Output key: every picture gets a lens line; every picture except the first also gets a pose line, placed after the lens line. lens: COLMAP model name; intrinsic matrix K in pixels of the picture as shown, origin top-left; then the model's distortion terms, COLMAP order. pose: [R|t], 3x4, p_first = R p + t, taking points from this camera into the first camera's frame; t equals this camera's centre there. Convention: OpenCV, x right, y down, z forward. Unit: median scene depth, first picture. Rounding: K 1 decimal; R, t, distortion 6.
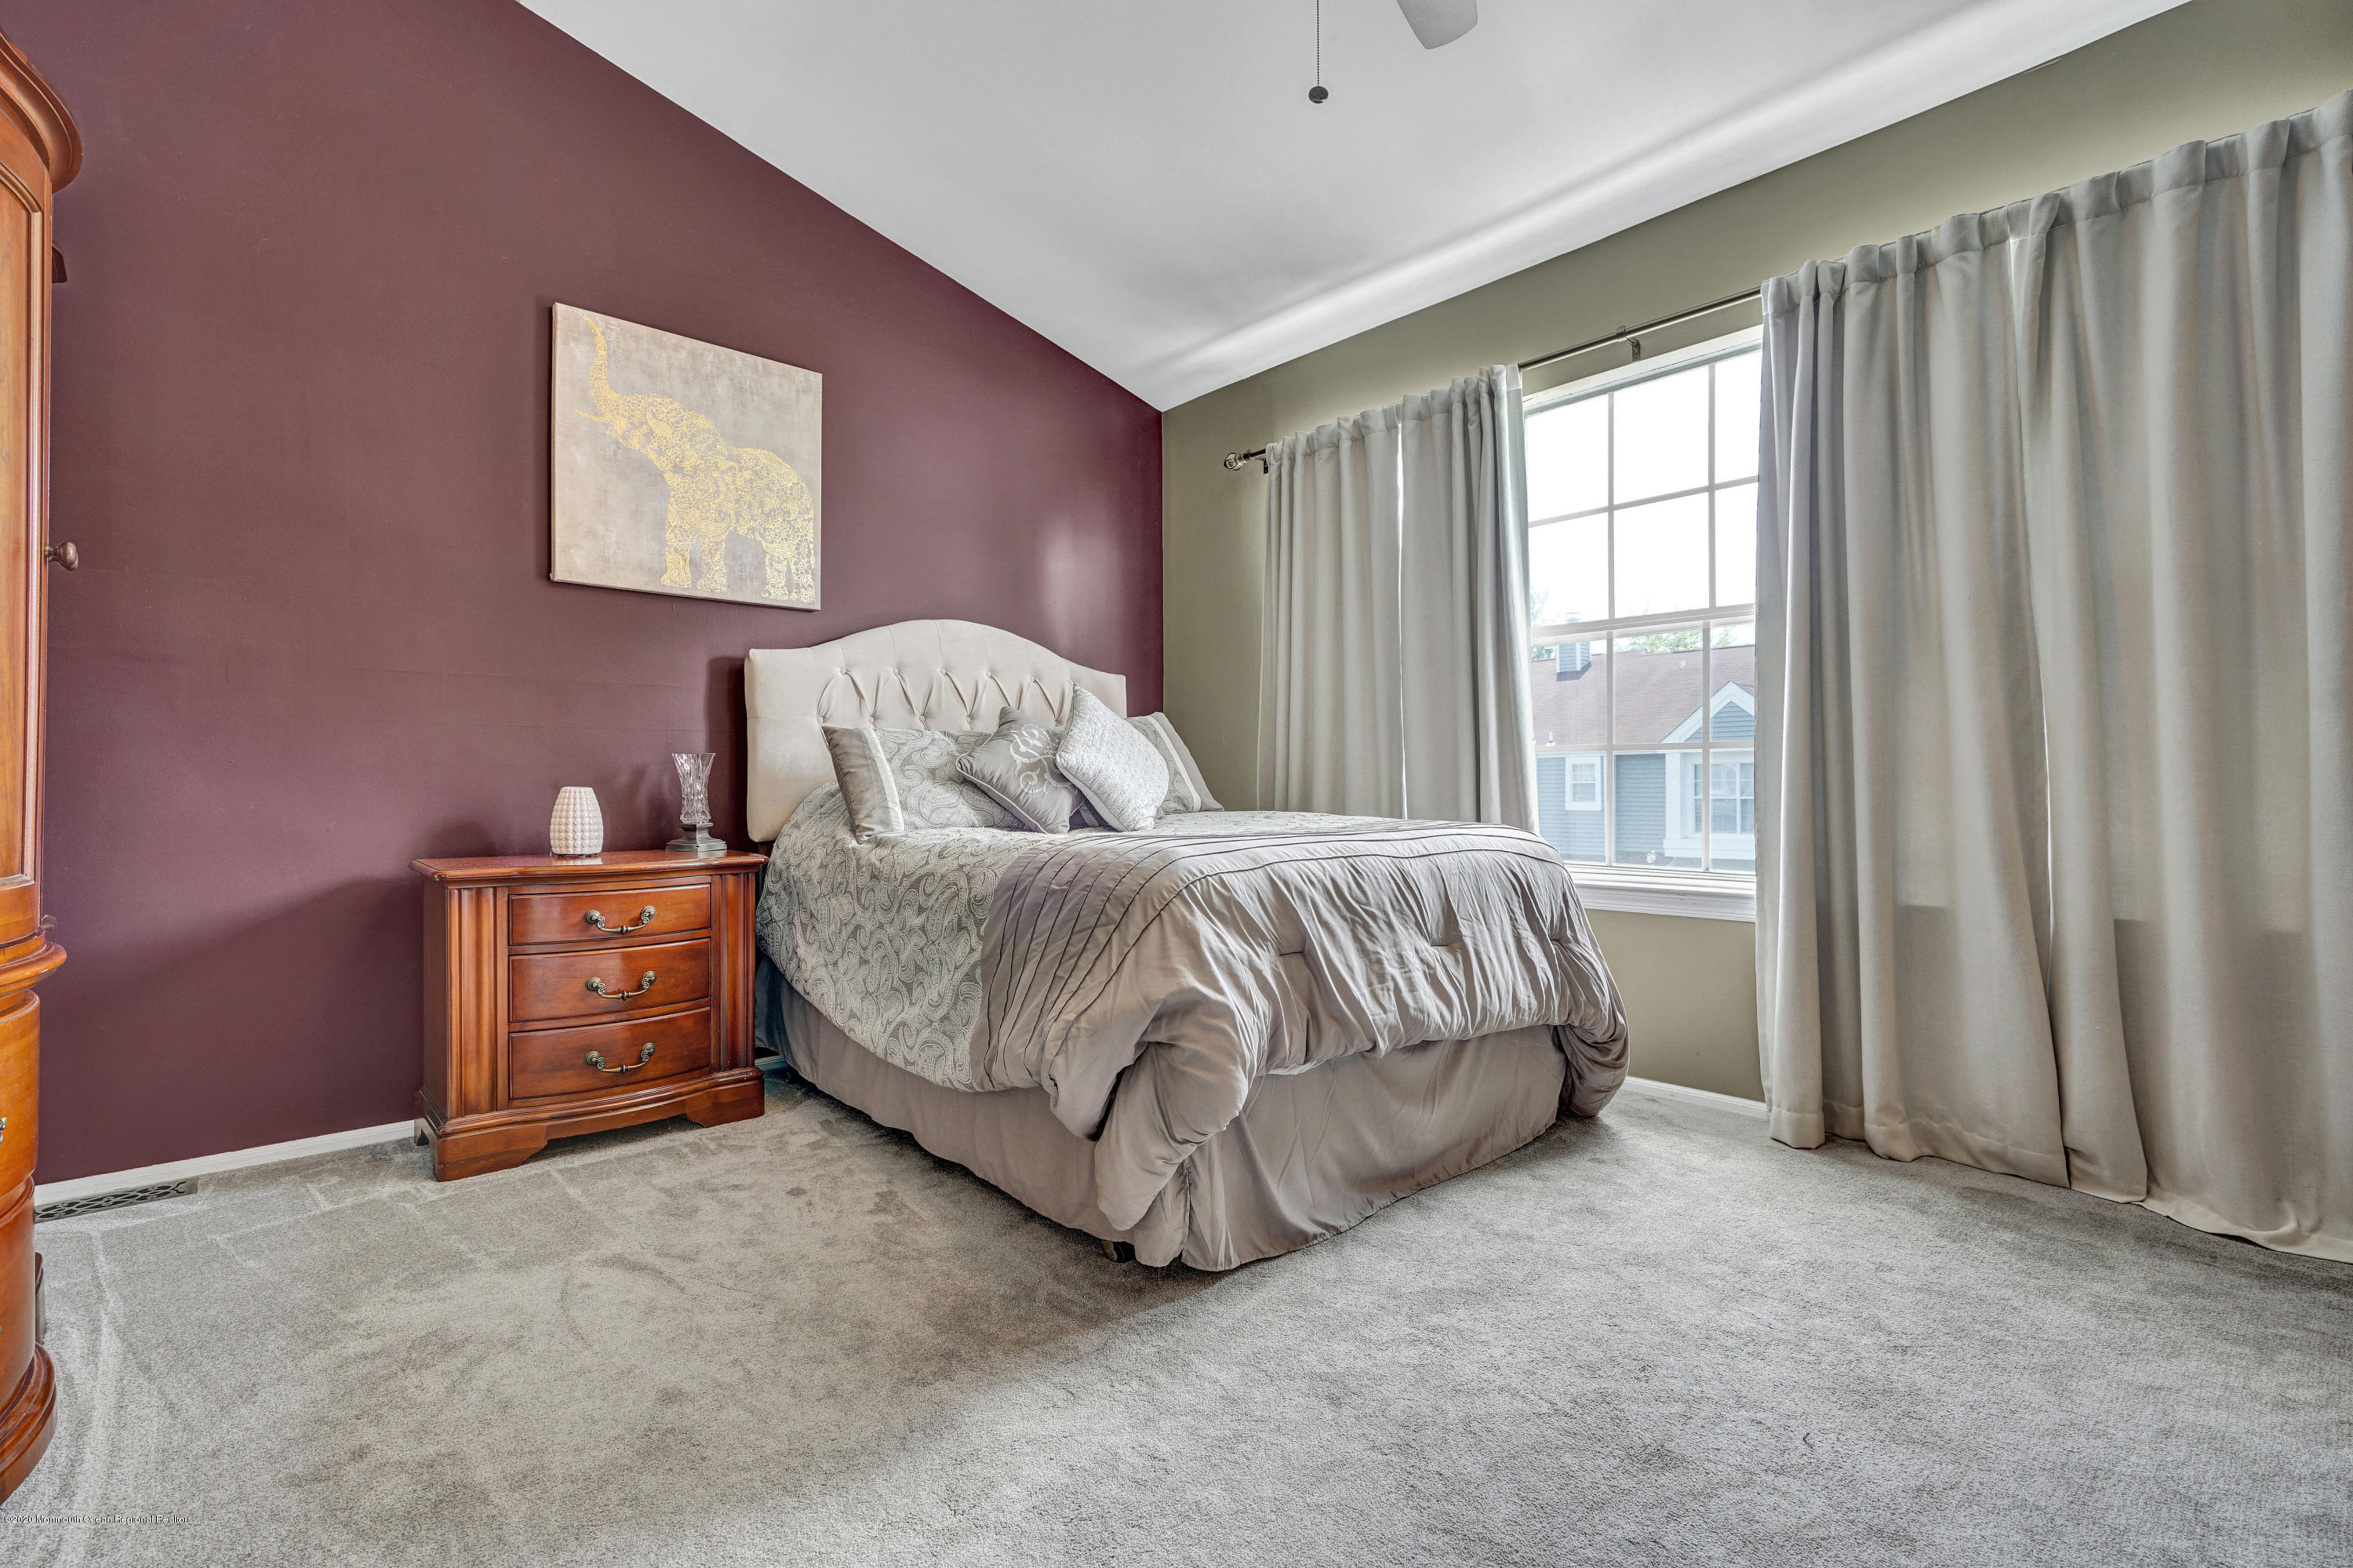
lens RADIAL K [[1061.1, 0, 1164.7], [0, 1061.1, 778.6], [0, 0, 1]] dist [-0.002254, 0.002737]
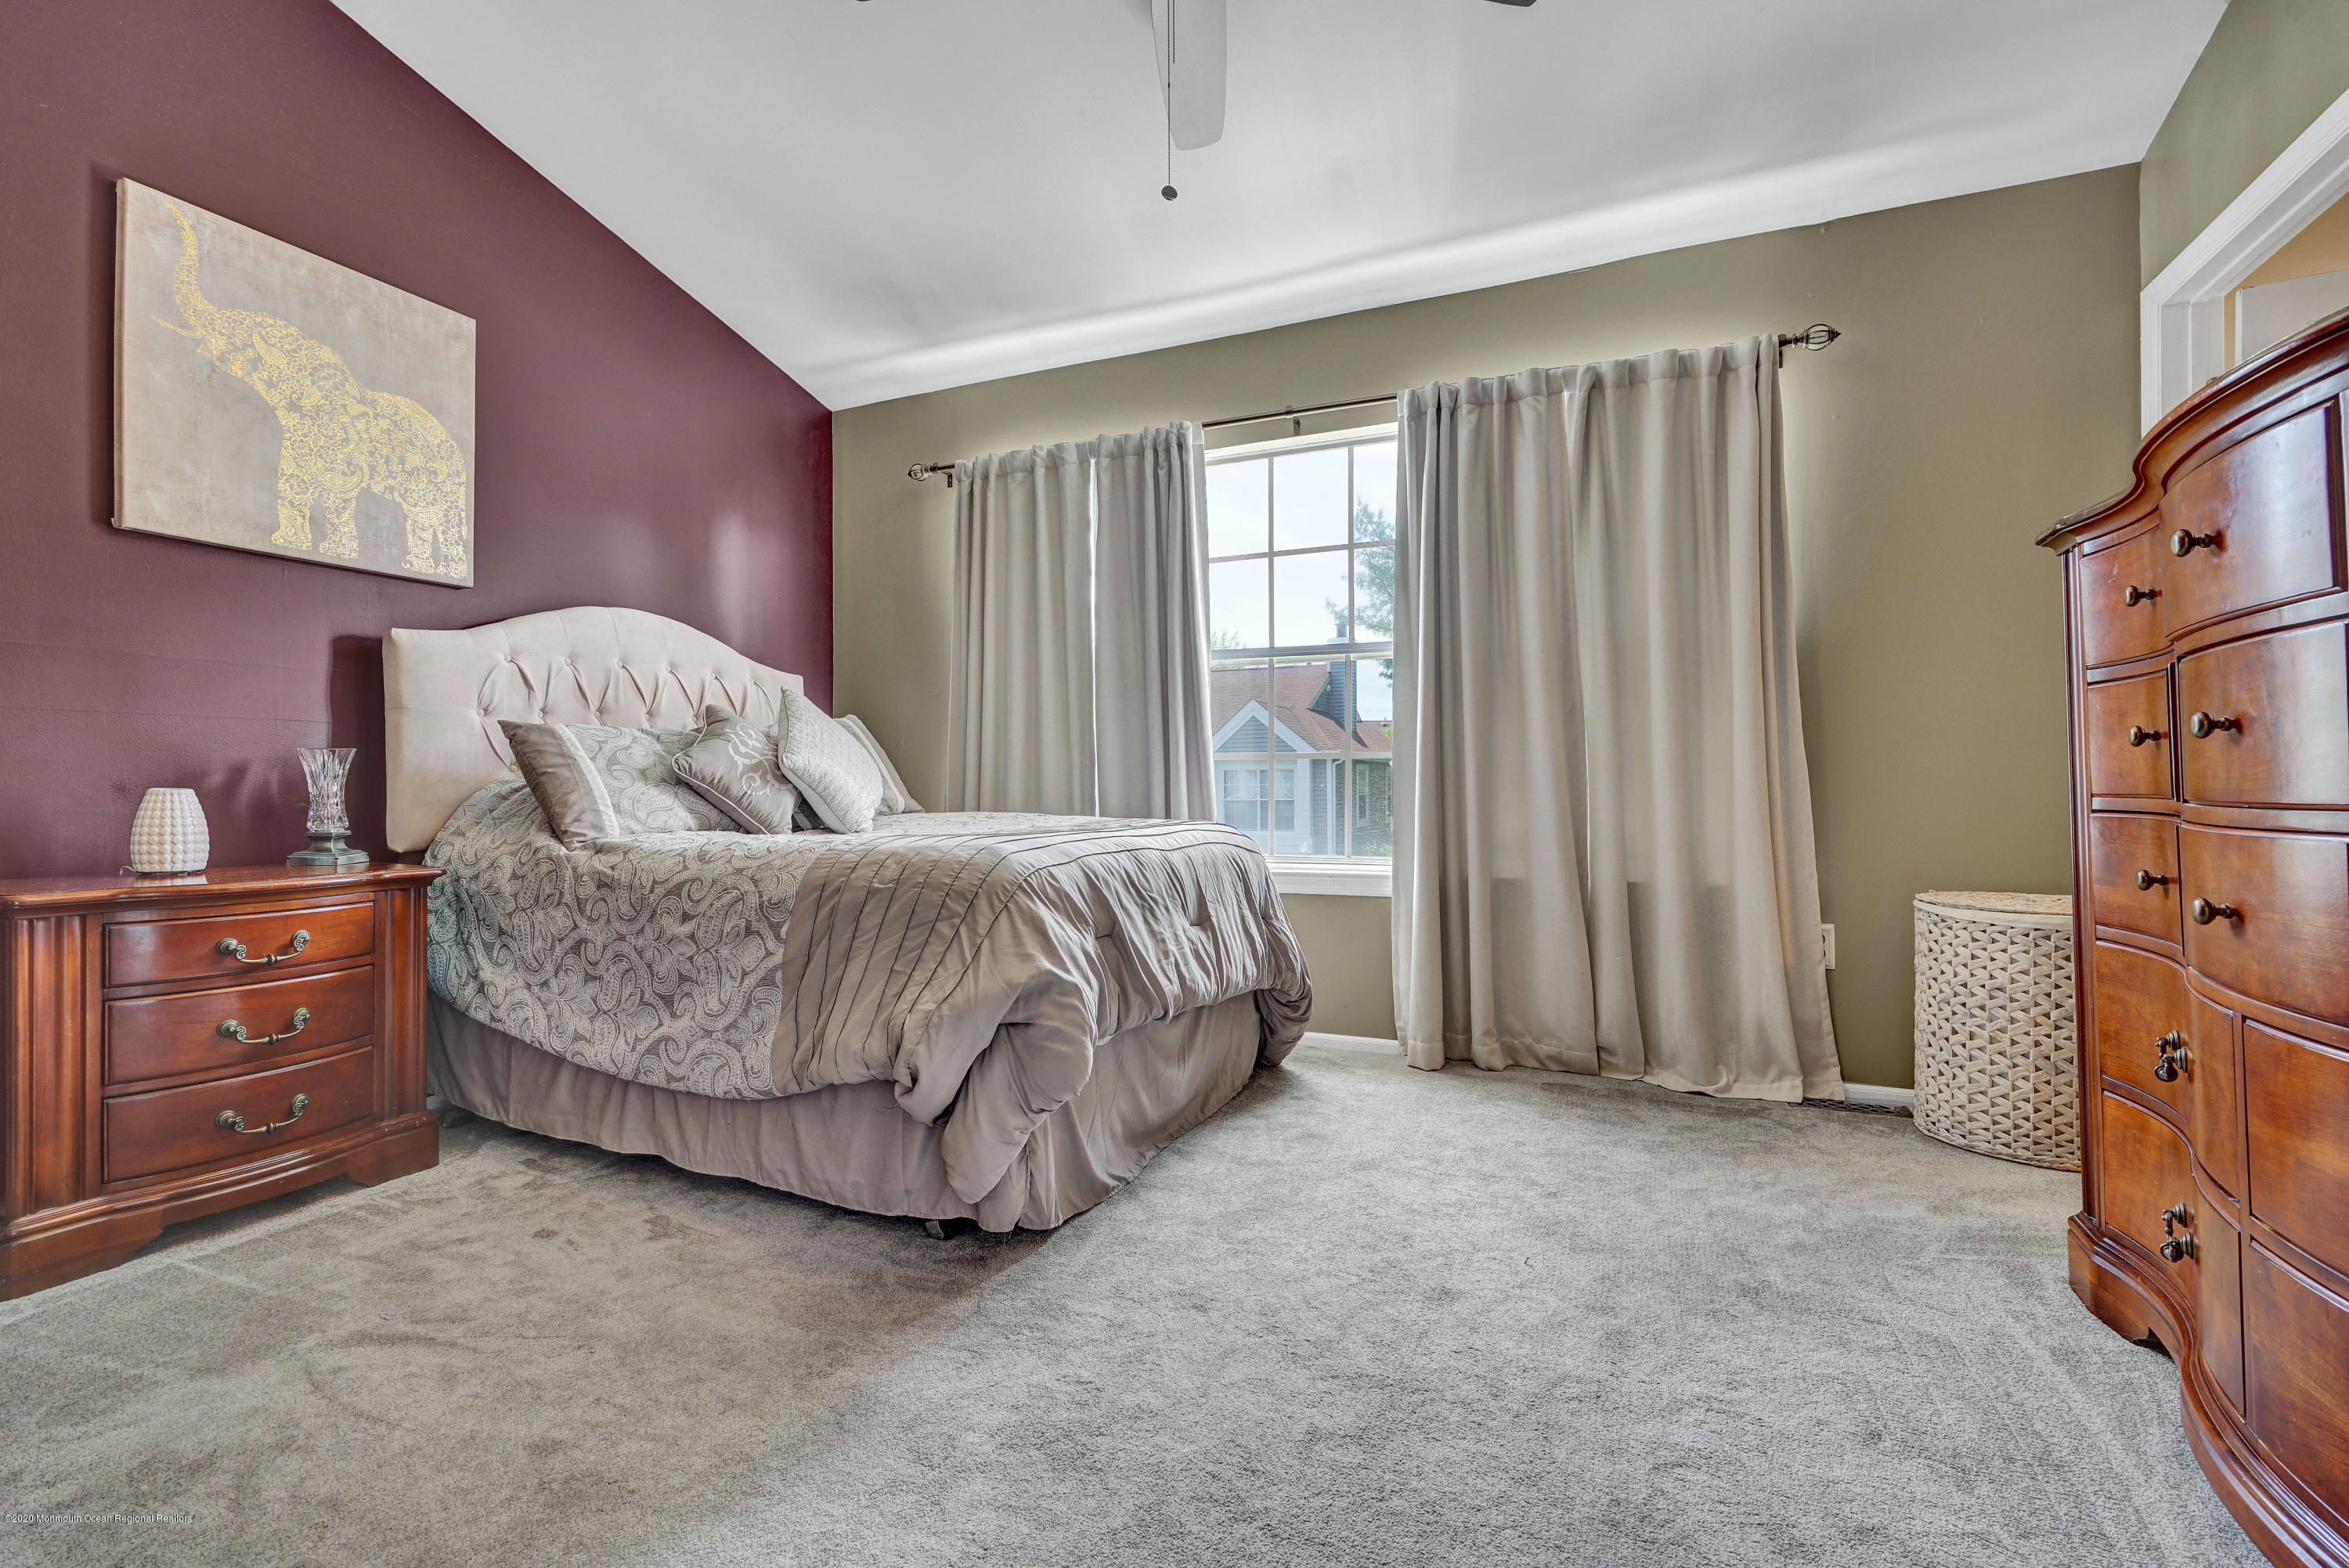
lens RADIAL K [[1059.1, 0, 1135.9], [0, 1059.1, 776.1], [0, 0, 1]] dist [-0.002254, 0.002737]
pose [[0.916770, 0.005568, 0.399376, -0.232525], [-0.003433, 0.999976, -0.006061, 0.001267], [-0.399400, 0.004186, 0.916767, -0.032638]]
